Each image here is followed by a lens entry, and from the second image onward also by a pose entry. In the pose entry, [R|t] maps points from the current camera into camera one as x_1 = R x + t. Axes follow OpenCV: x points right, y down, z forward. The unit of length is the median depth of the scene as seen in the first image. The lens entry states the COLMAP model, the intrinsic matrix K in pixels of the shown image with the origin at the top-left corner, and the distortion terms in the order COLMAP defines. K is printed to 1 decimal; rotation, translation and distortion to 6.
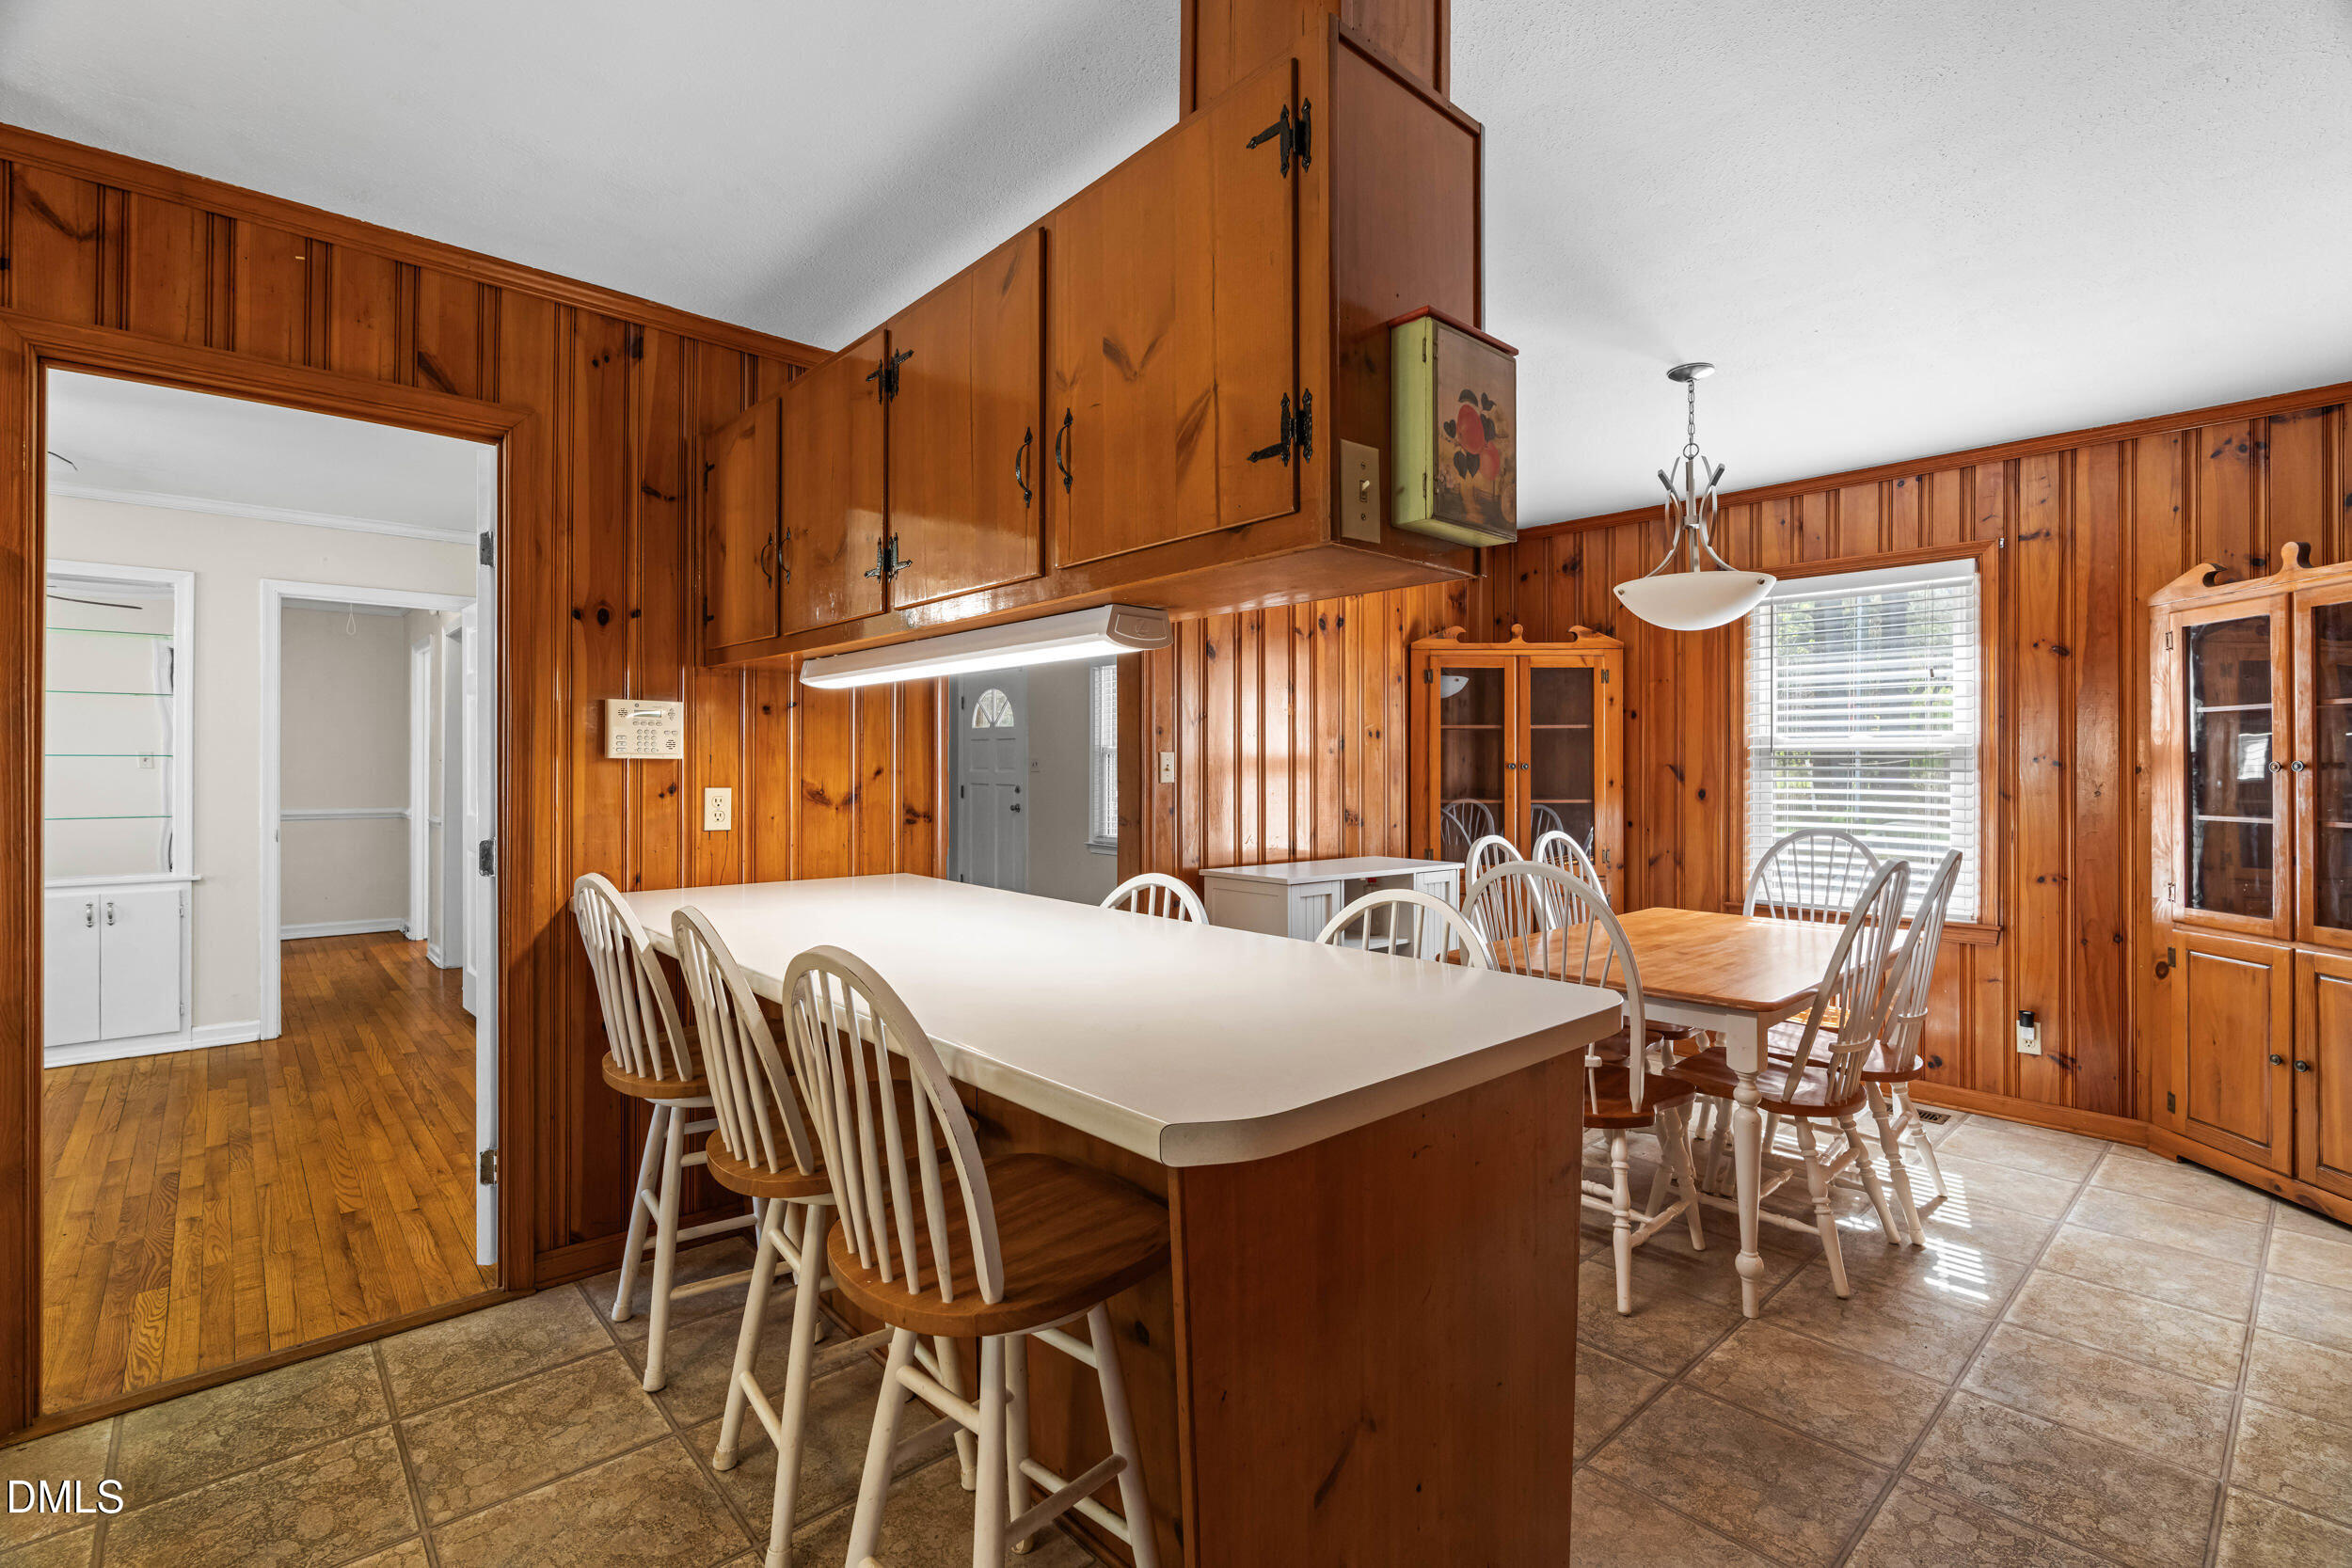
lens RADIAL K [[1079.8, 0, 1172.5], [0, 1079.8, 761.1], [0, 0, 1]] dist [-0.003587, 0.000249]
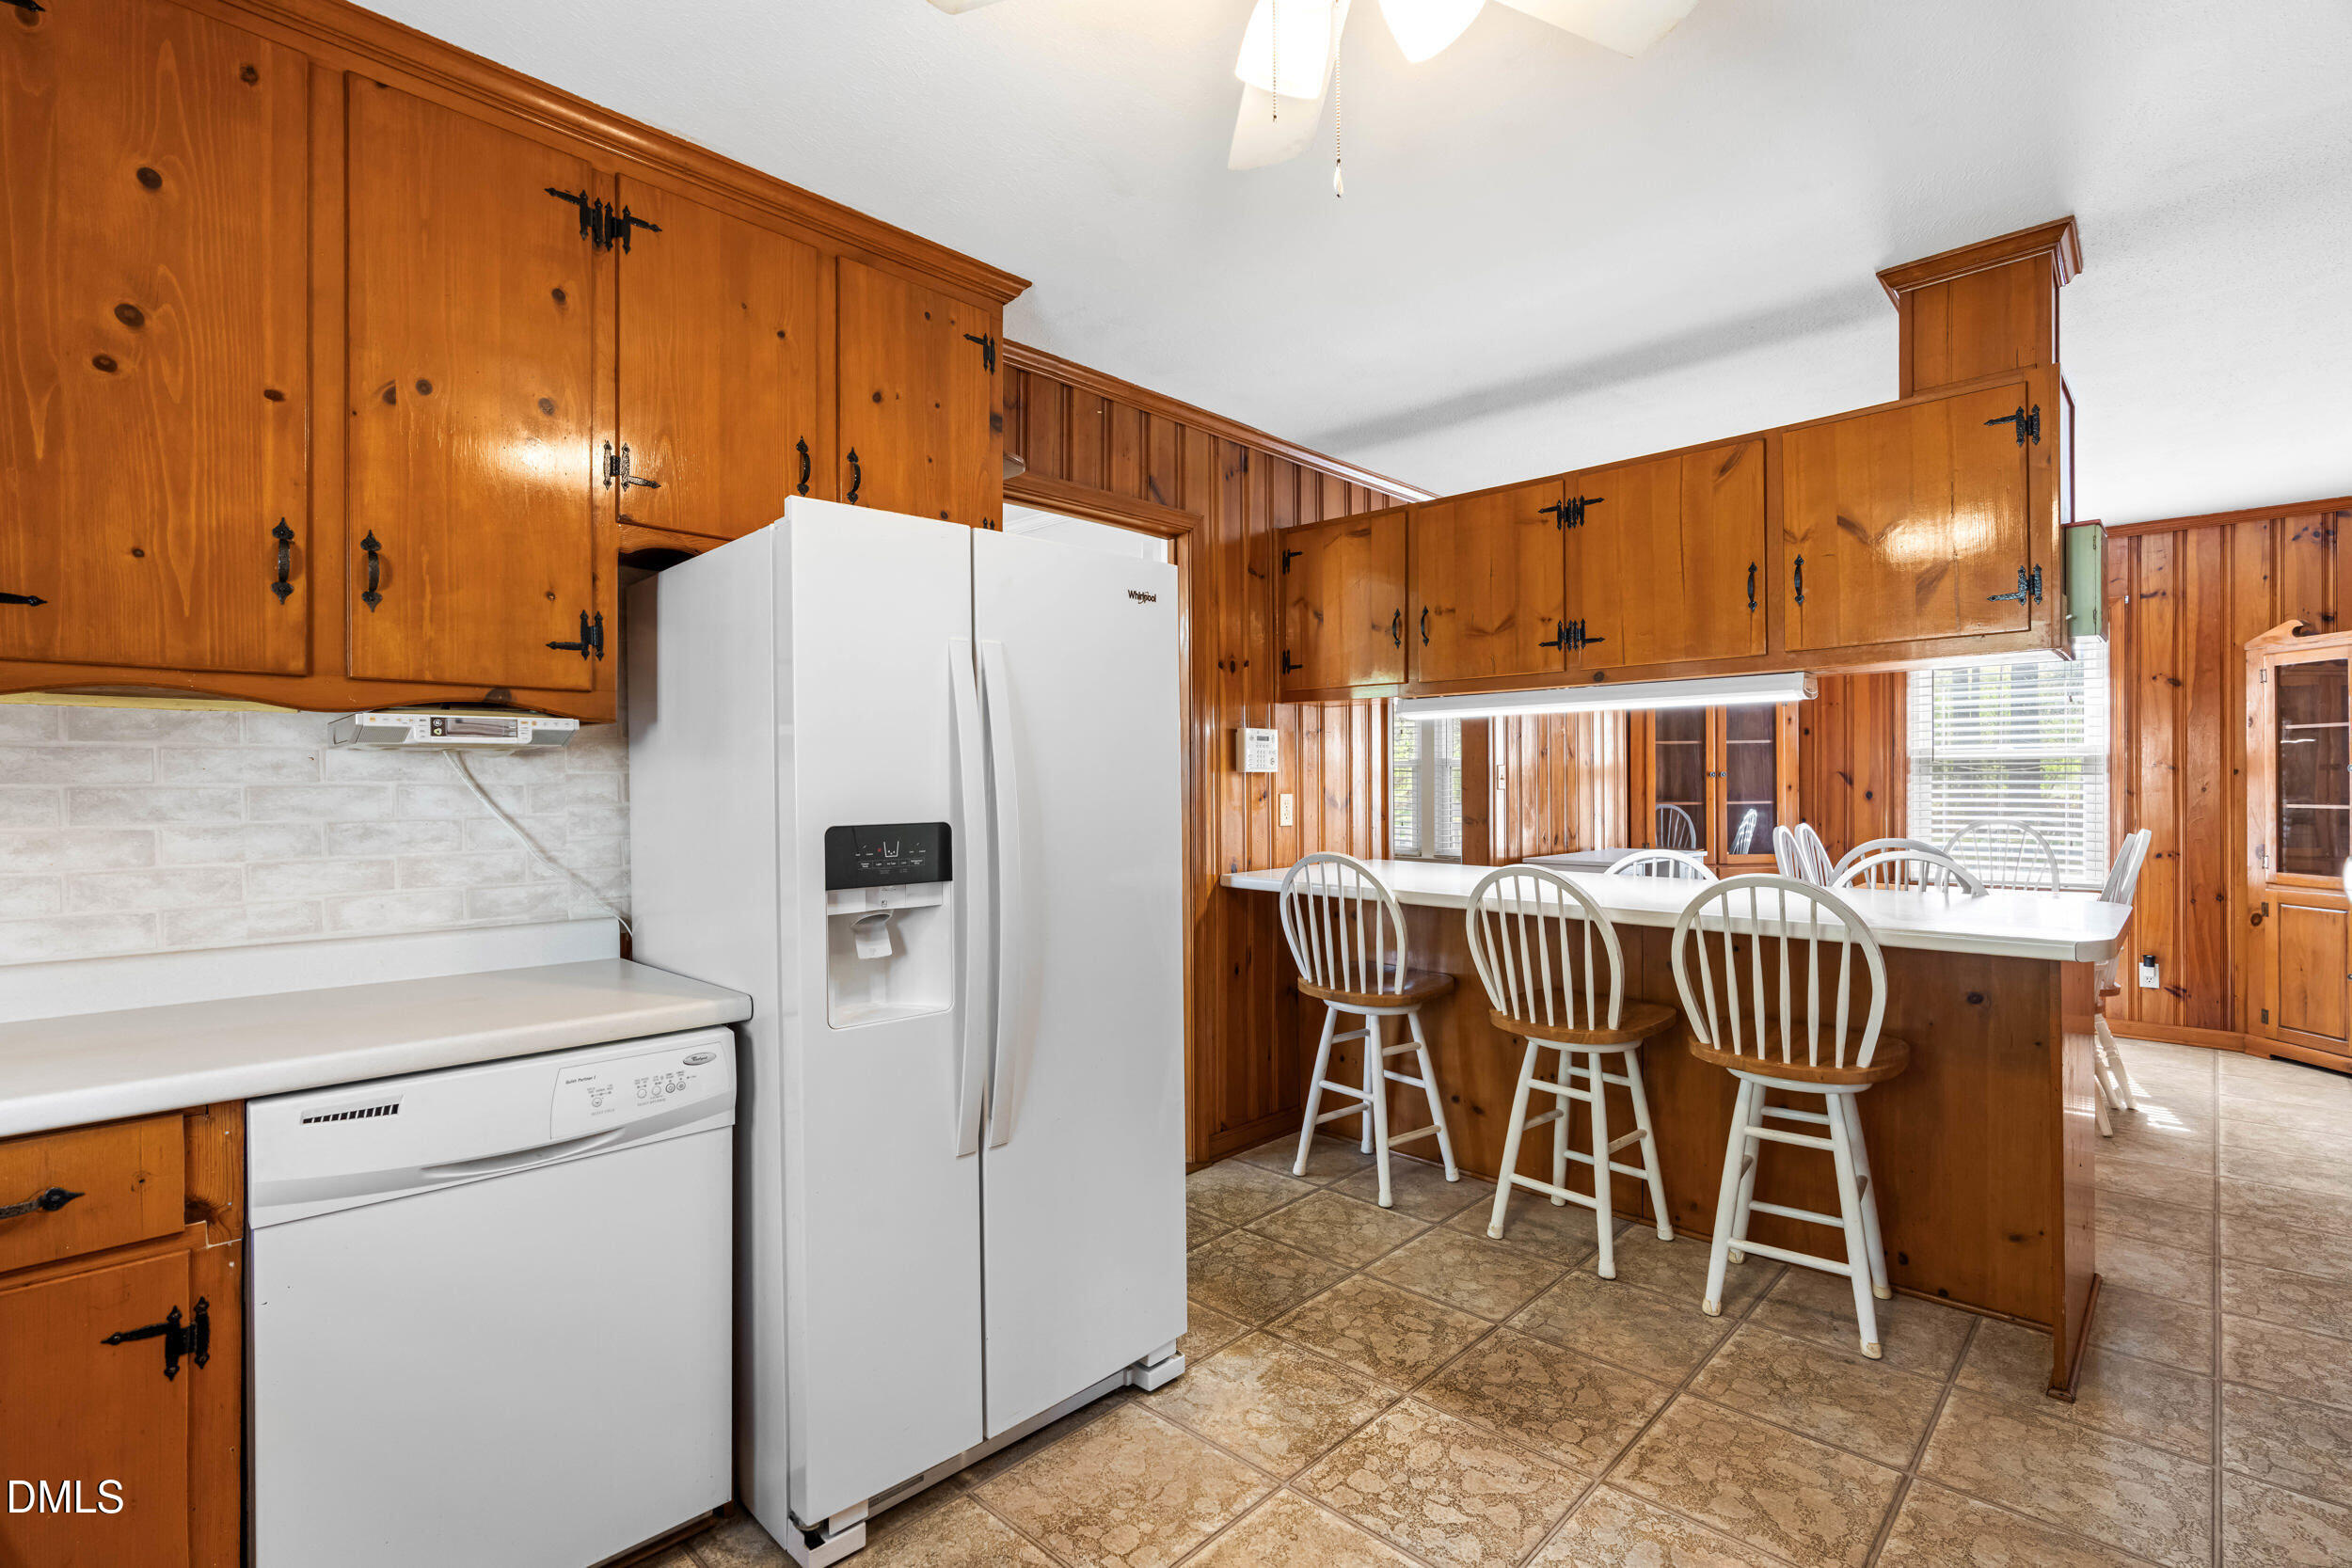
lens RADIAL K [[1101.8, 0, 1167.8], [0, 1101.8, 787.0], [0, 0, 1]] dist [-0.000550, 0.000342]
pose [[0.997345, -0.009997, 0.072130, -0.518515], [0.009279, 0.999904, 0.010282, 0.000849], [-0.072226, -0.009585, 0.997342, -0.266750]]
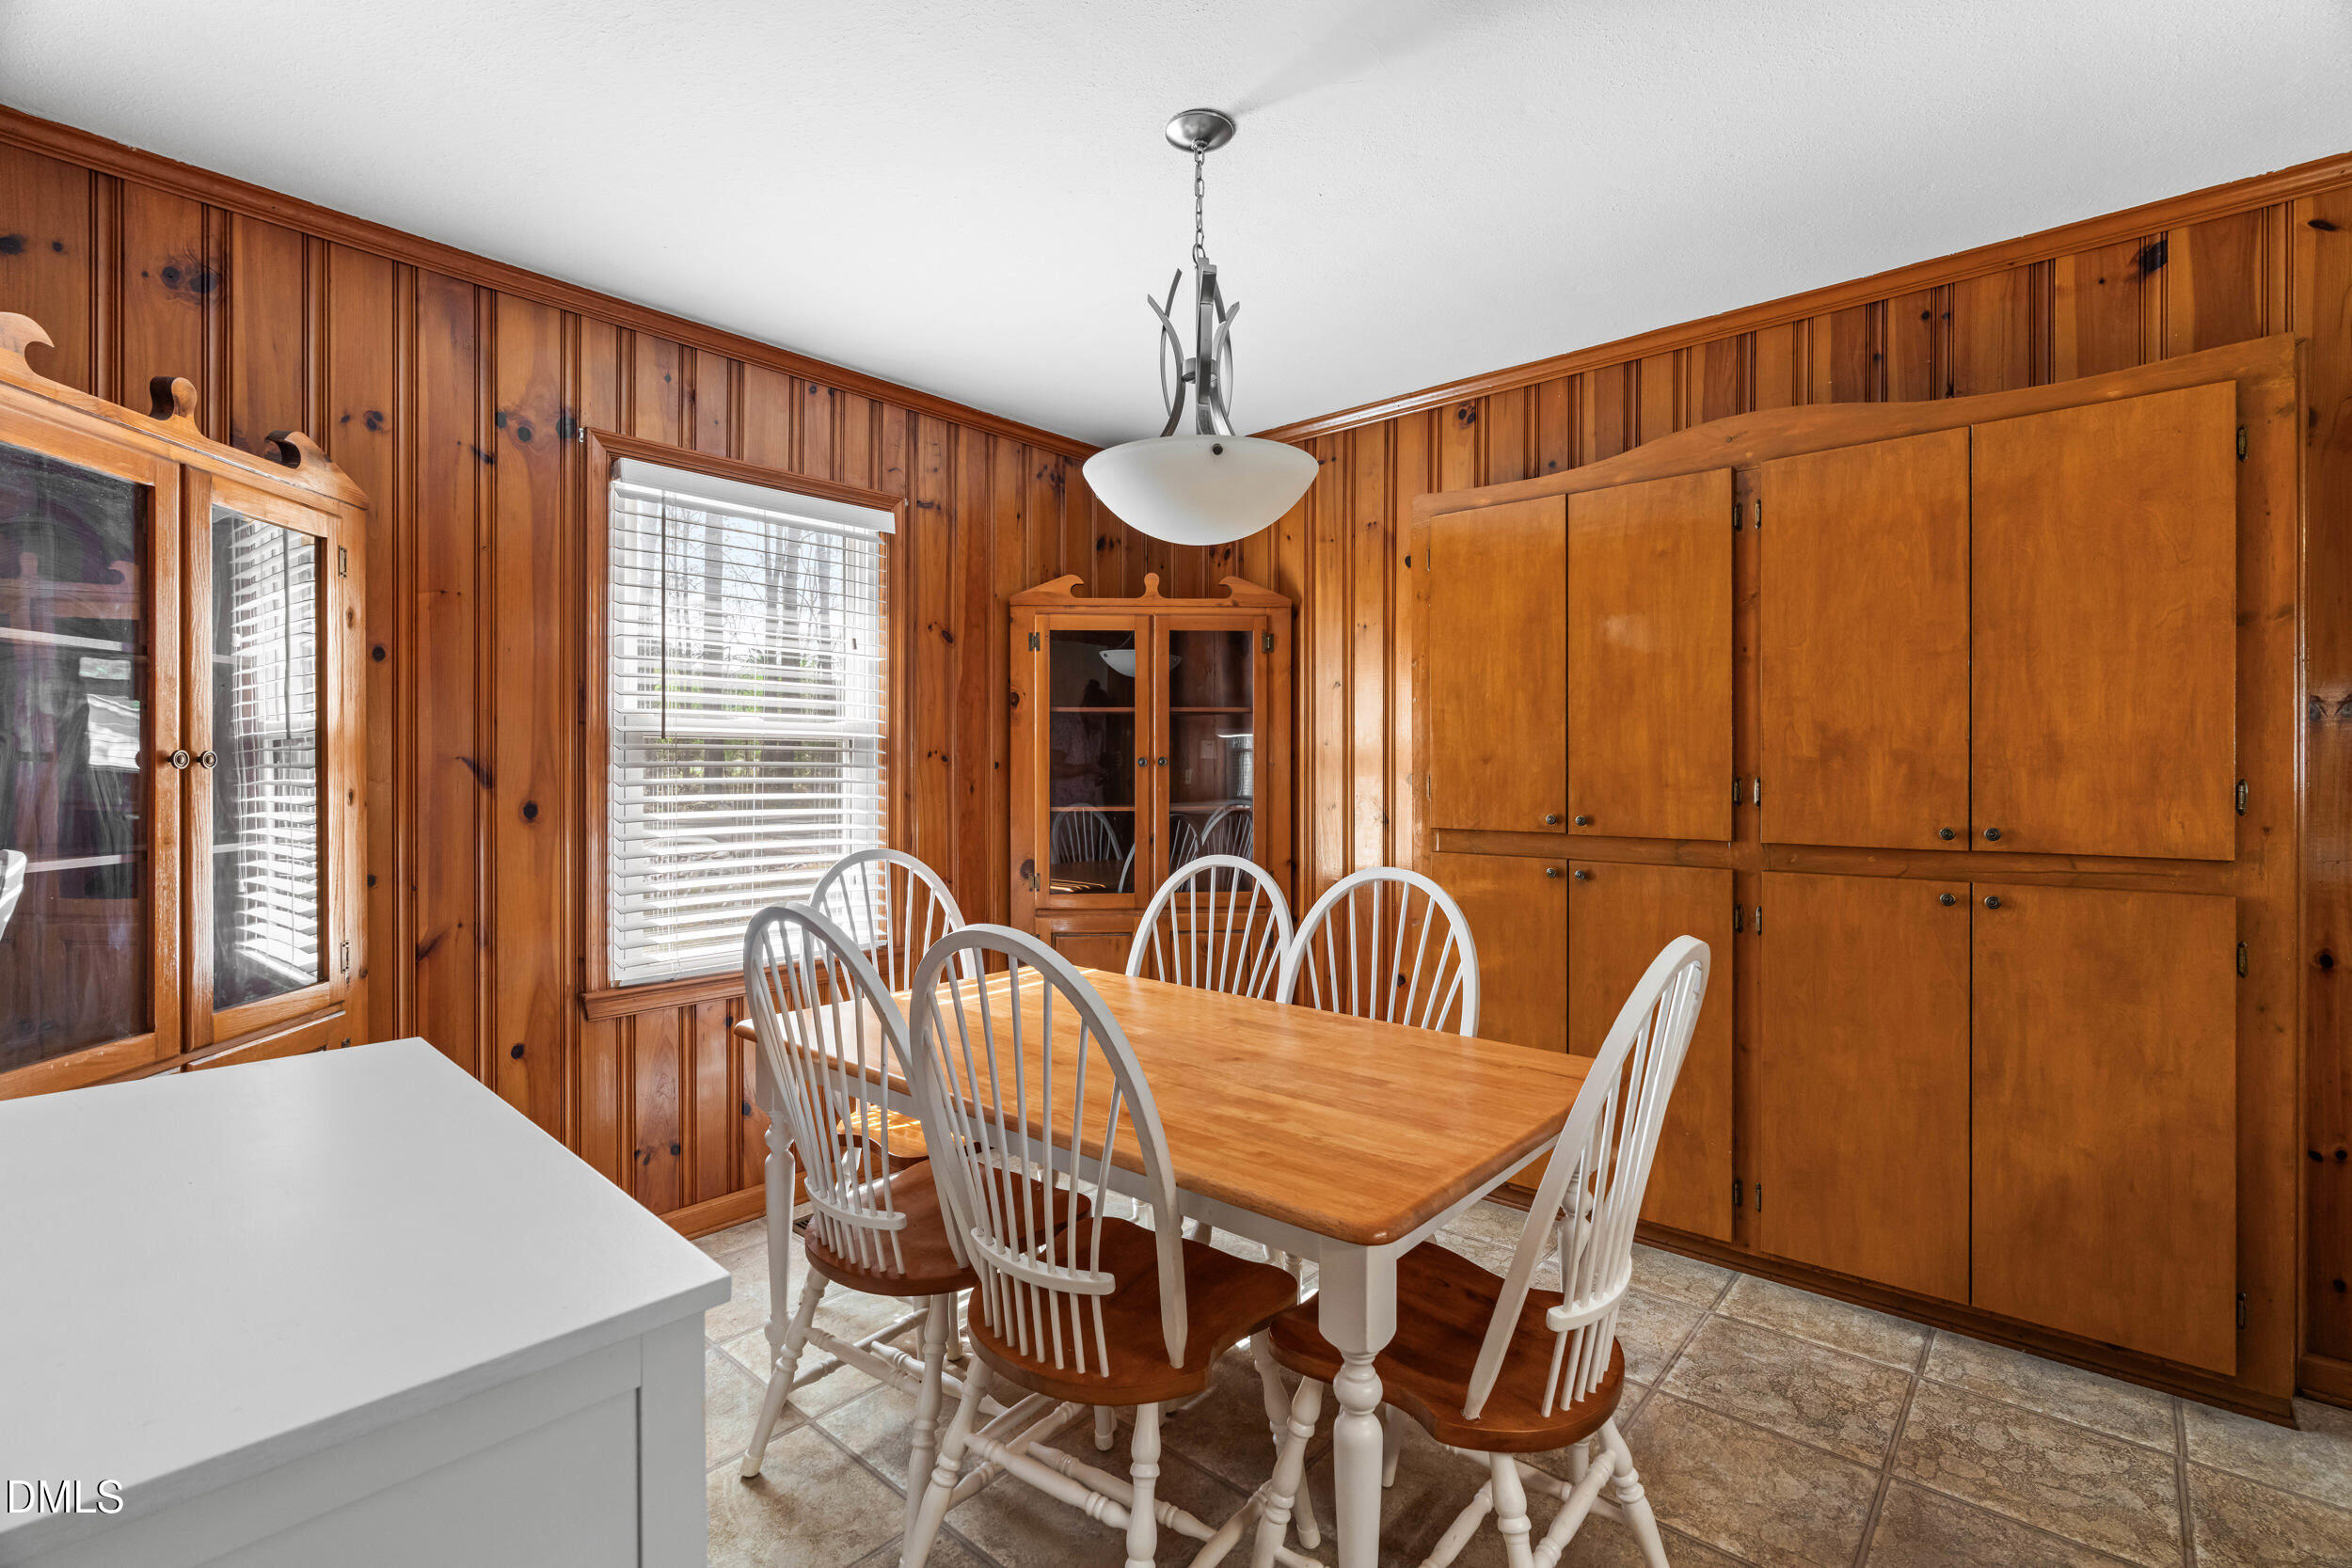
lens RADIAL K [[1079.8, 0, 1172.5], [0, 1079.8, 761.1], [0, 0, 1]] dist [-0.003587, 0.000249]
pose [[-0.122669, -0.000230, 0.992448, -0.122862], [-0.007448, 0.999972, -0.000689, 0.004058], [-0.992420, -0.007476, -0.122668, 0.941638]]
